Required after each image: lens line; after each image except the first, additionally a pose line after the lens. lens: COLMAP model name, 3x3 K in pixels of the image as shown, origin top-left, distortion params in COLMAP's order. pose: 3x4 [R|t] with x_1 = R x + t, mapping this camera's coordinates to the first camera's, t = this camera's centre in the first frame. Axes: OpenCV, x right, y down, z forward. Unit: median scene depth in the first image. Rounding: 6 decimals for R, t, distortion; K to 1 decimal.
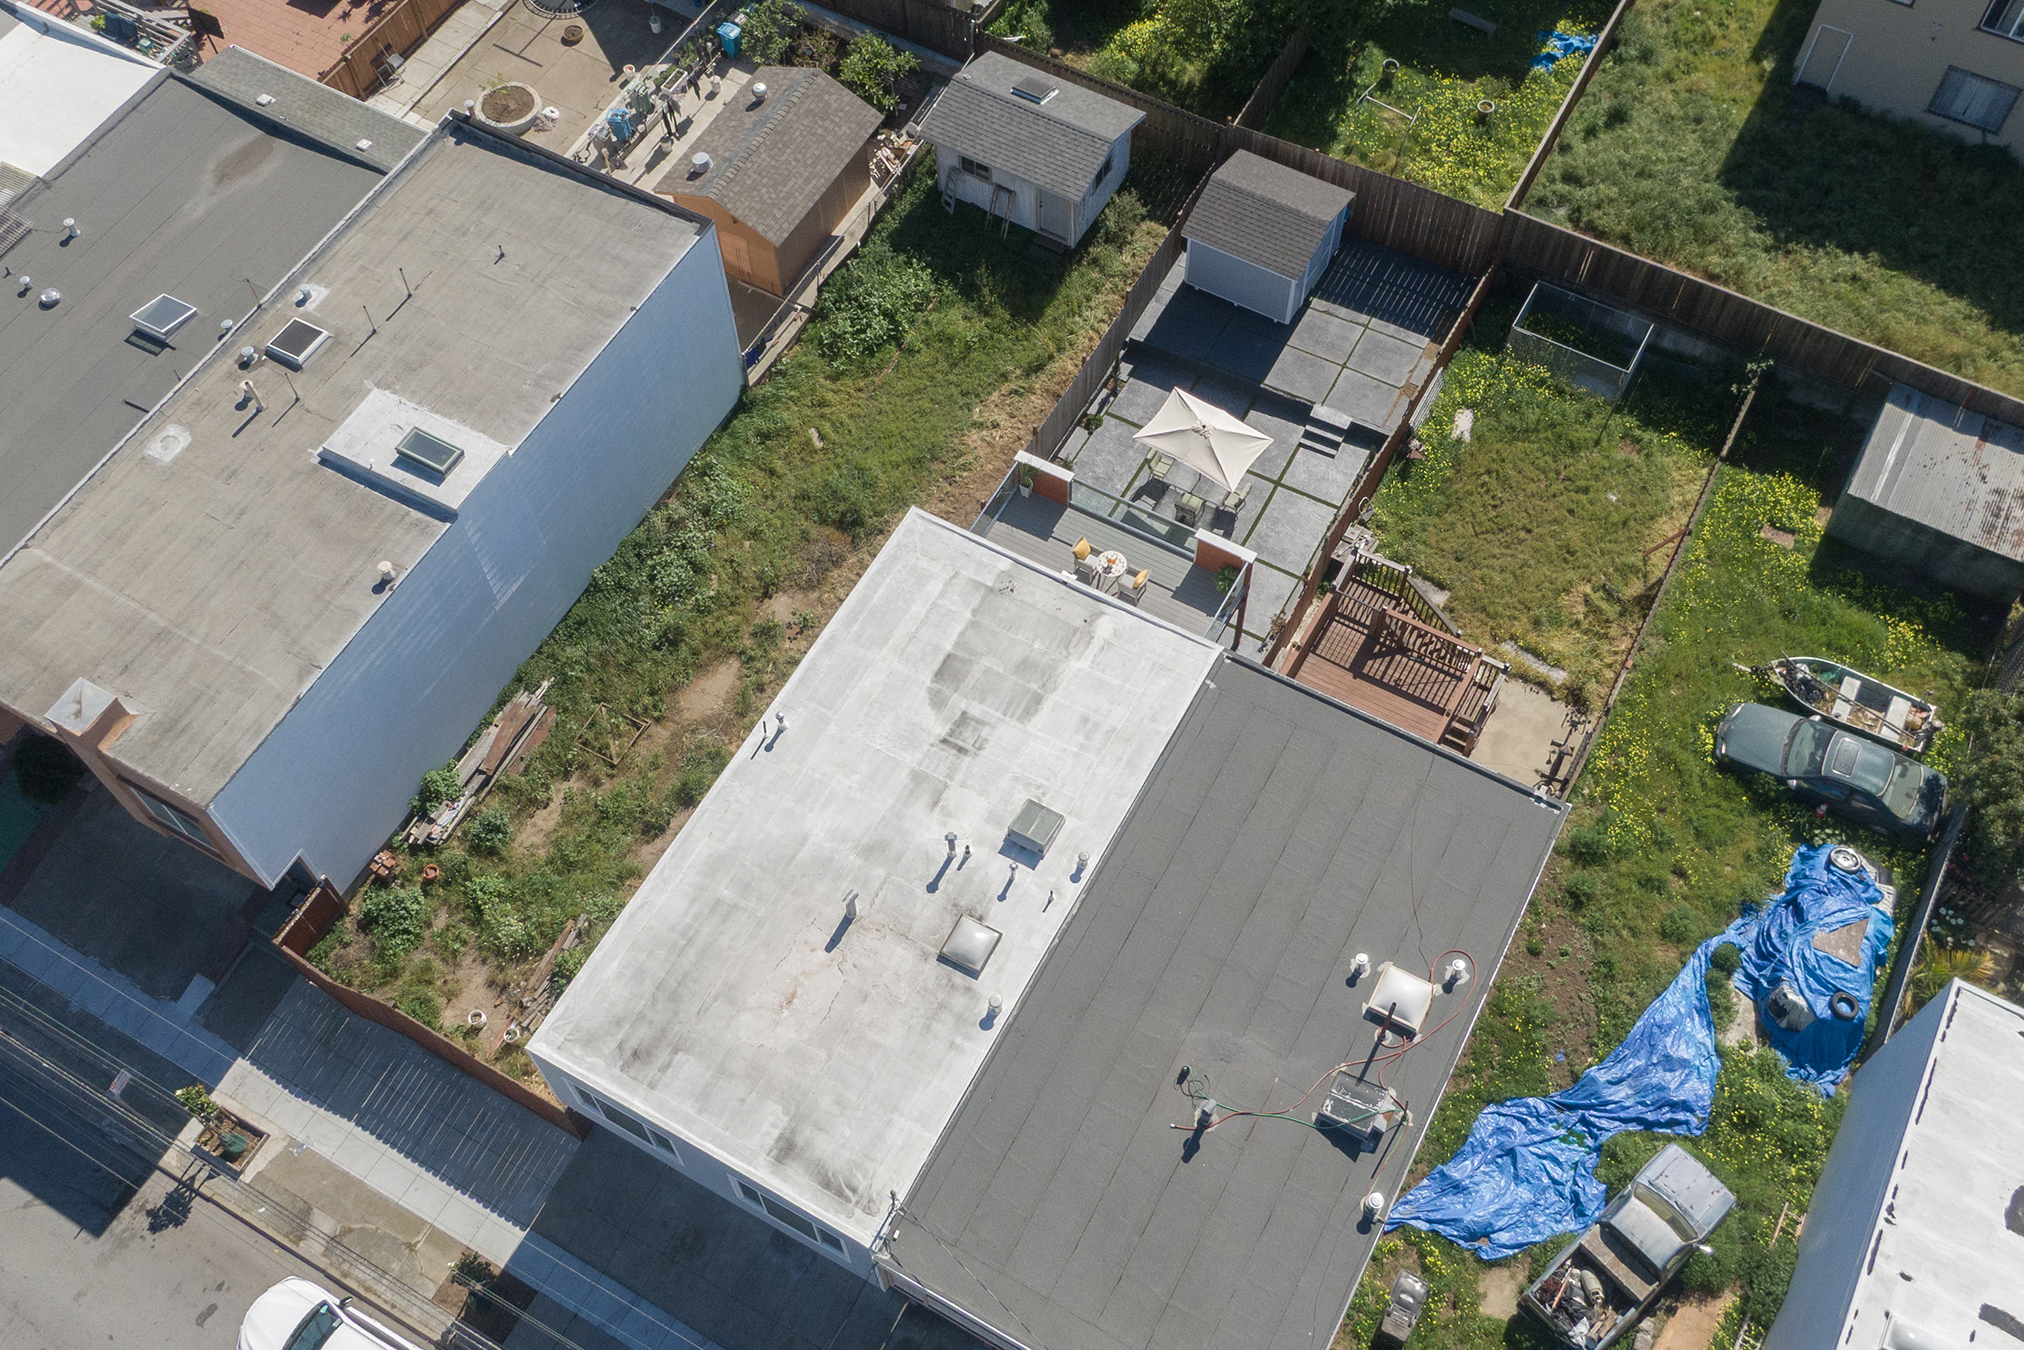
lens RADIAL K [[1843.2, 0, 1071.5], [0, 1843.2, 584.7], [0, 0, 1]] dist [0.084842, -0.138464]
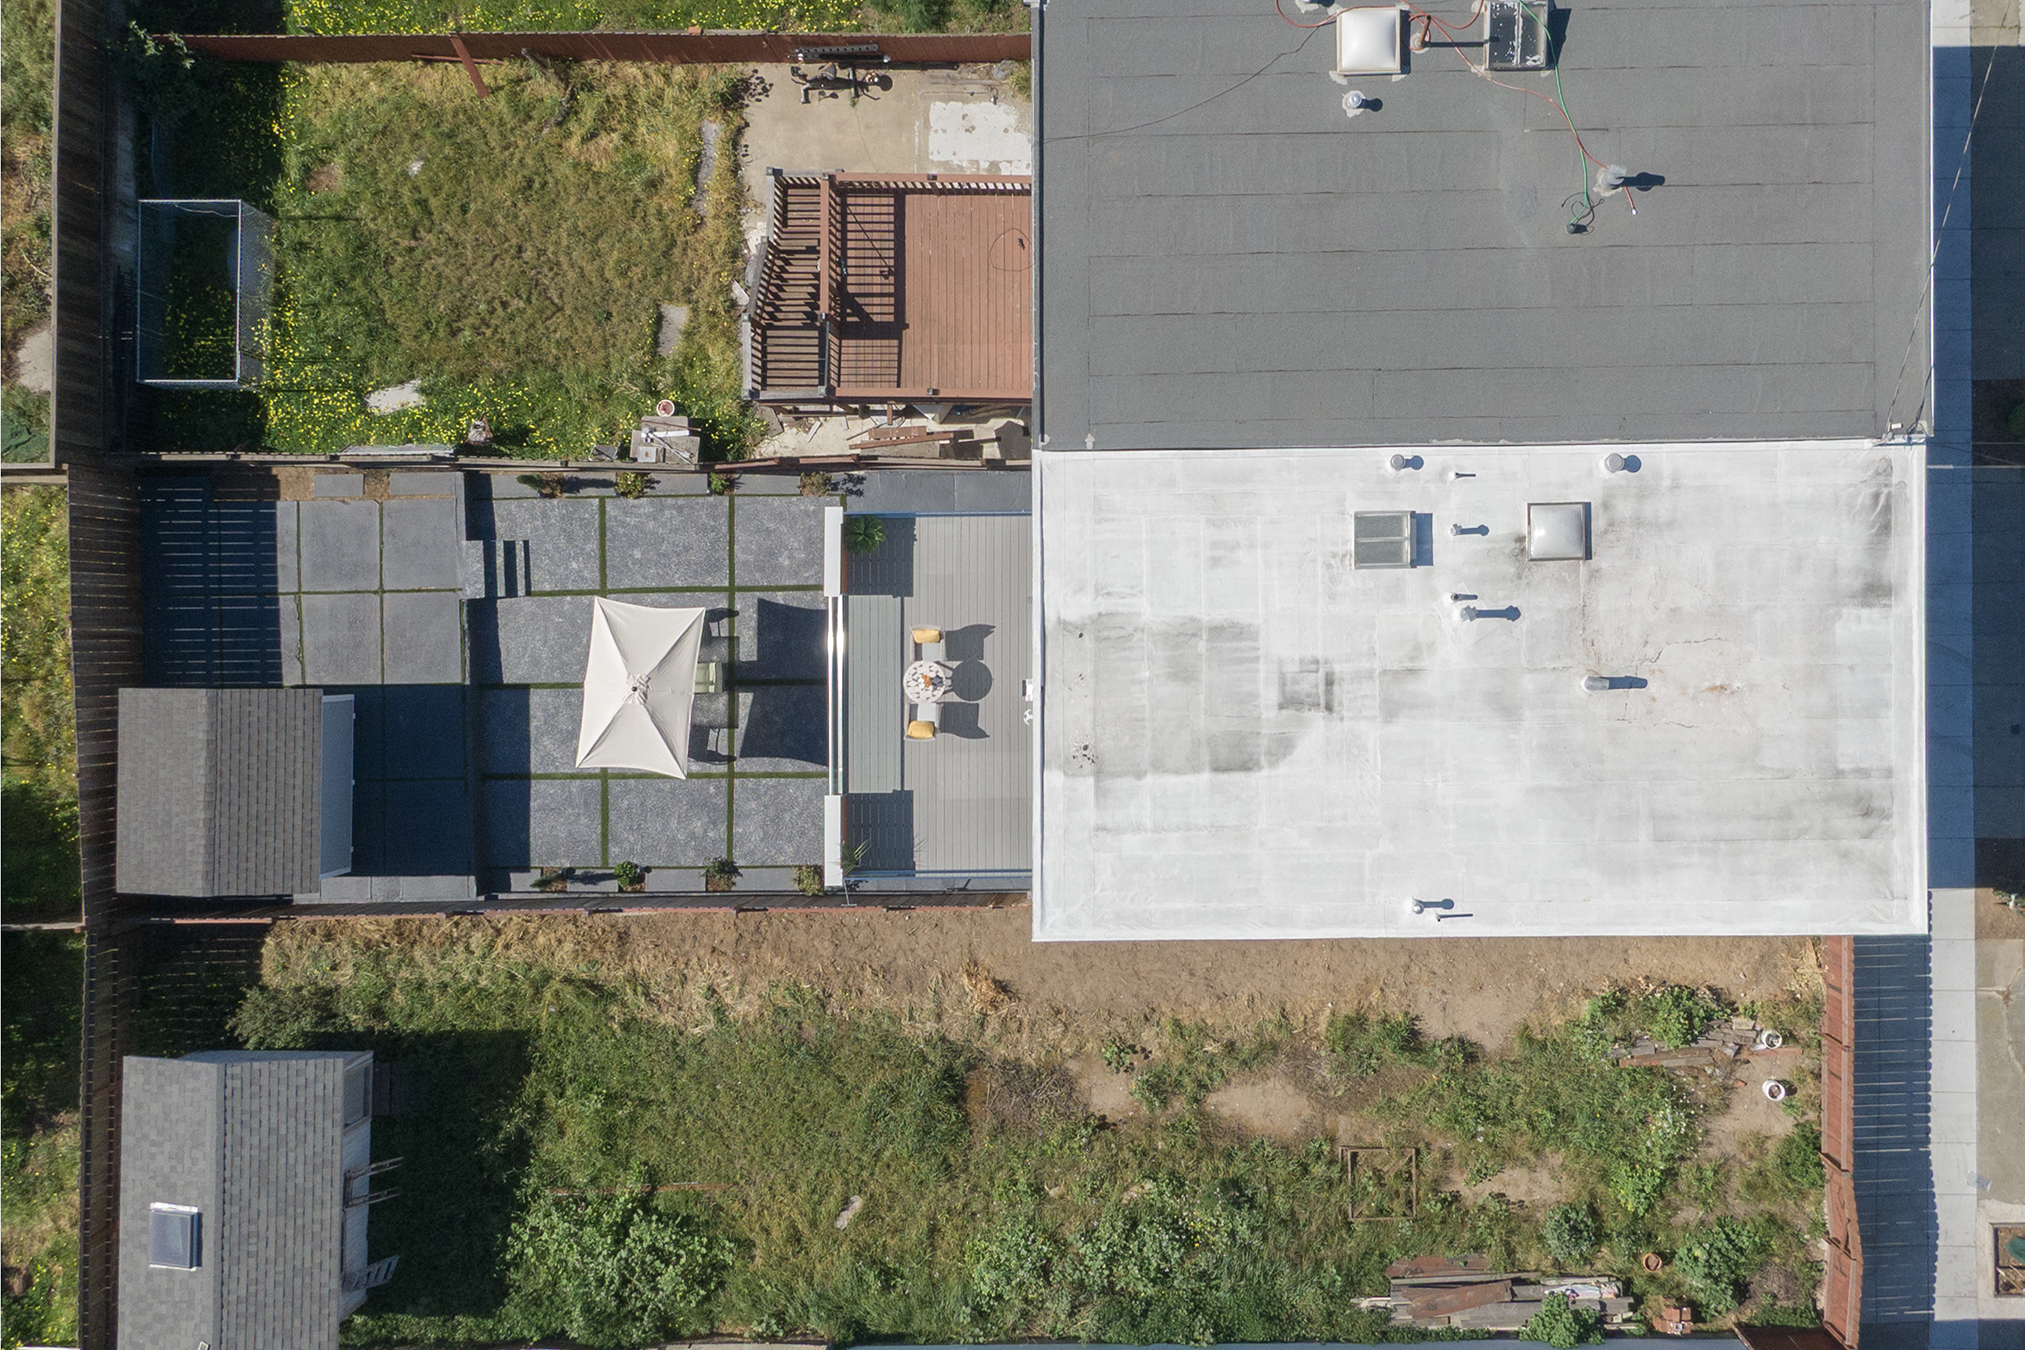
lens RADIAL K [[2131.8, 0, 1015.7], [0, 2131.8, 620.4], [0, 0, 1]] dist [0.070597, -0.113373]
pose [[-0.490025, -0.871227, 0.028973, 0.000742], [0.752297, -0.405874, 0.518957, -0.396428], [-0.440369, 0.276098, 0.854309, 0.249500]]
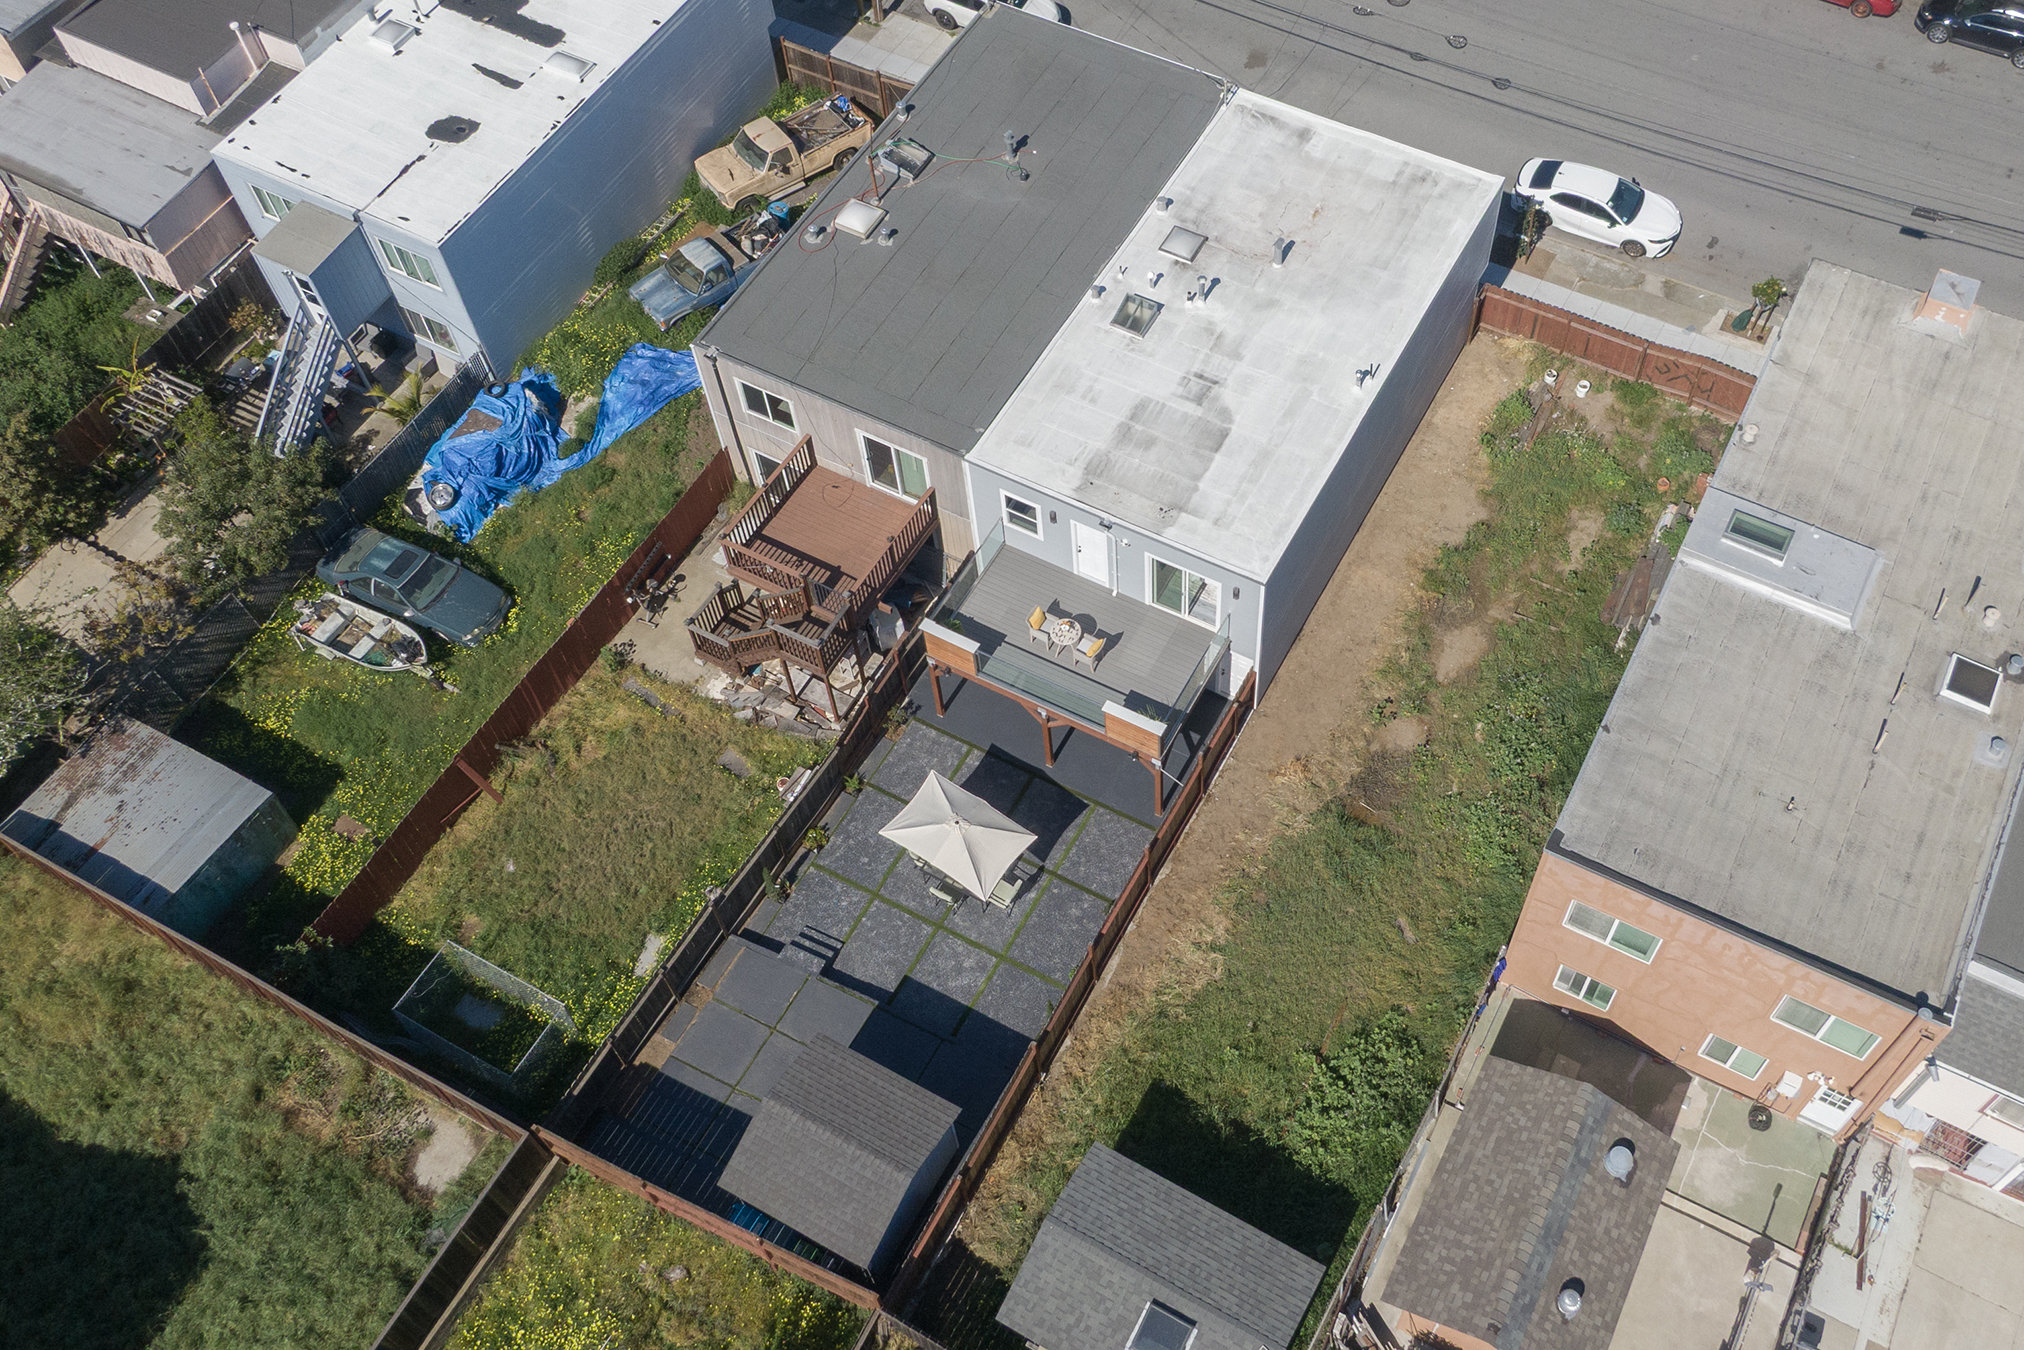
lens RADIAL K [[1843.2, 0, 1071.5], [0, 1843.2, 584.7], [0, 0, 1]] dist [0.084842, -0.138464]
pose [[-0.999642, 0.004594, 0.026362, -0.007737], [0.021989, -0.420351, 0.907095, -0.877389], [0.015248, 0.907350, 0.420099, 0.542553]]
